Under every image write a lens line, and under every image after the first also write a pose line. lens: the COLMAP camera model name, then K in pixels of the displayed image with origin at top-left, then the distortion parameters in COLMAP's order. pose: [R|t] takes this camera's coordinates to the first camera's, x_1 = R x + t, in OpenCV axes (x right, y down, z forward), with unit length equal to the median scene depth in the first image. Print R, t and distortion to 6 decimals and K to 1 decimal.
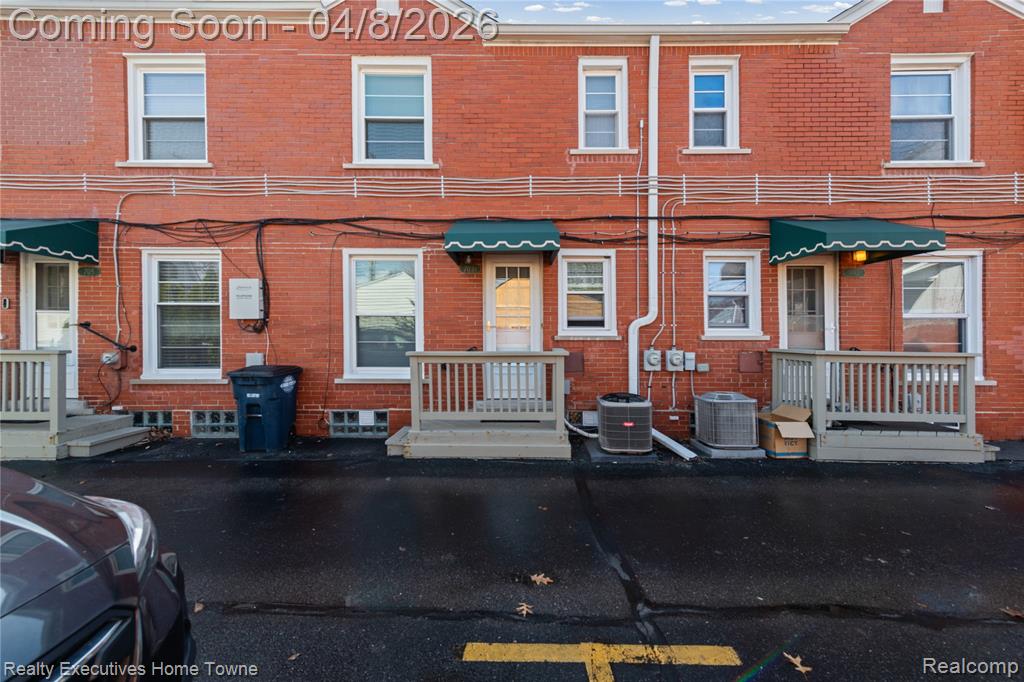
lens RADIAL K [[411.9, 0, 508.2], [0, 411.9, 339.0], [0, 0, 1]] dist [0.011300, -0.000045]
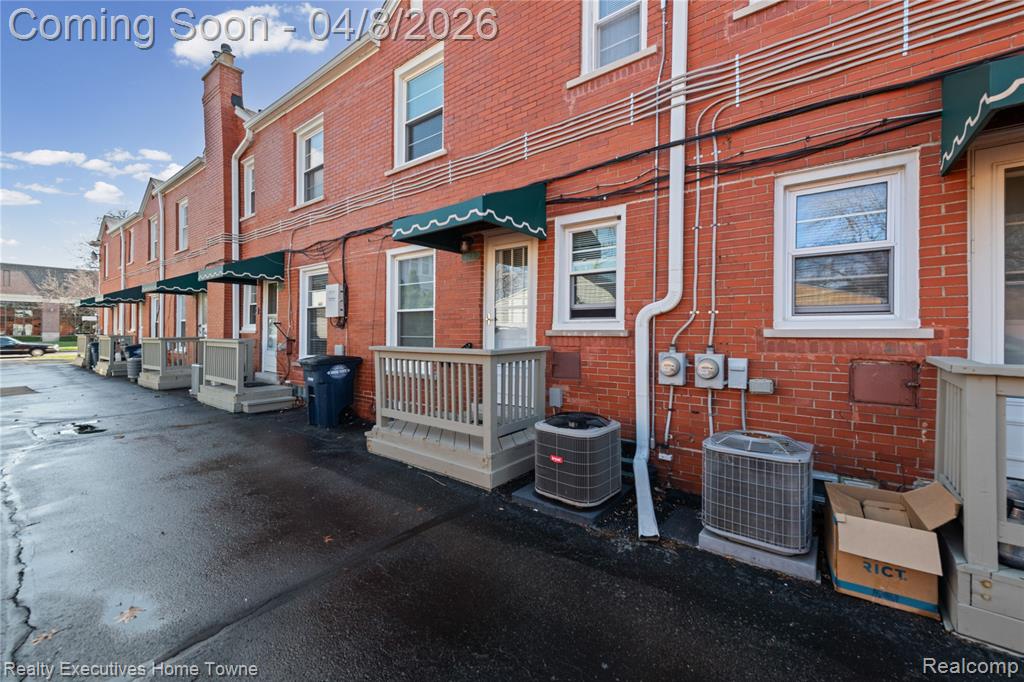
lens RADIAL K [[409.6, 0, 518.2], [0, 409.6, 336.5], [0, 0, 1]] dist [0.010277, -0.000261]
pose [[0.801059, 0.006480, -0.598551, 0.529403], [-0.006864, 0.999975, 0.001640, 0.003212], [0.598547, 0.002795, 0.801083, 0.345822]]
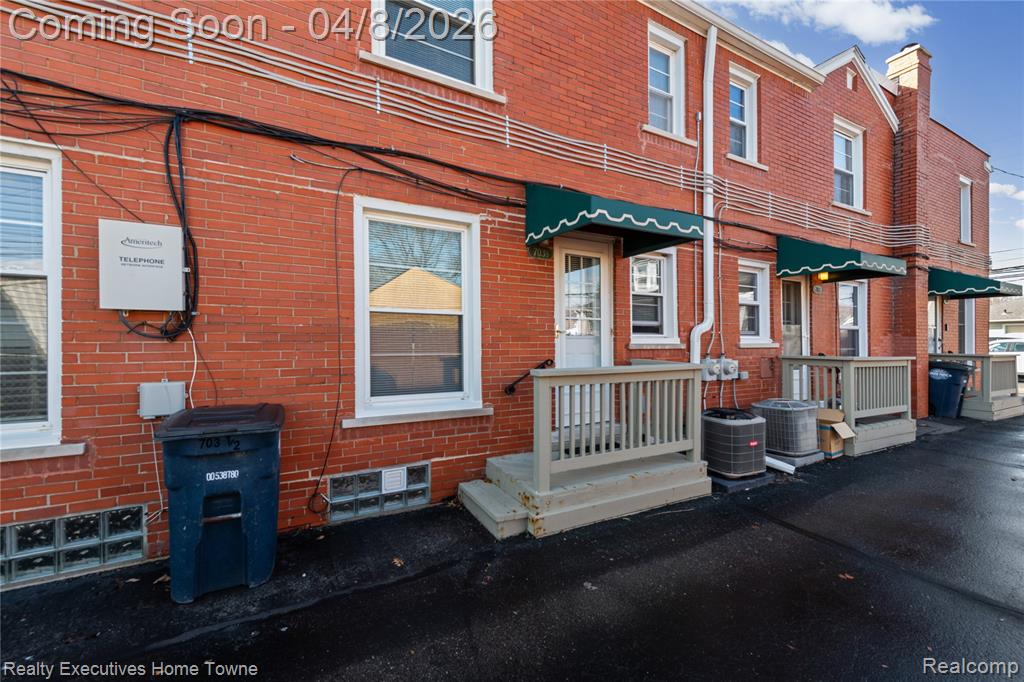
lens RADIAL K [[417.3, 0, 515.5], [0, 417.3, 342.1], [0, 0, 1]] dist [0.008393, -0.000007]
pose [[0.873061, -0.001091, 0.487611, -0.494200], [0.002110, 0.999997, -0.001540, -0.010904], [-0.487607, 0.002373, 0.873060, 0.377057]]
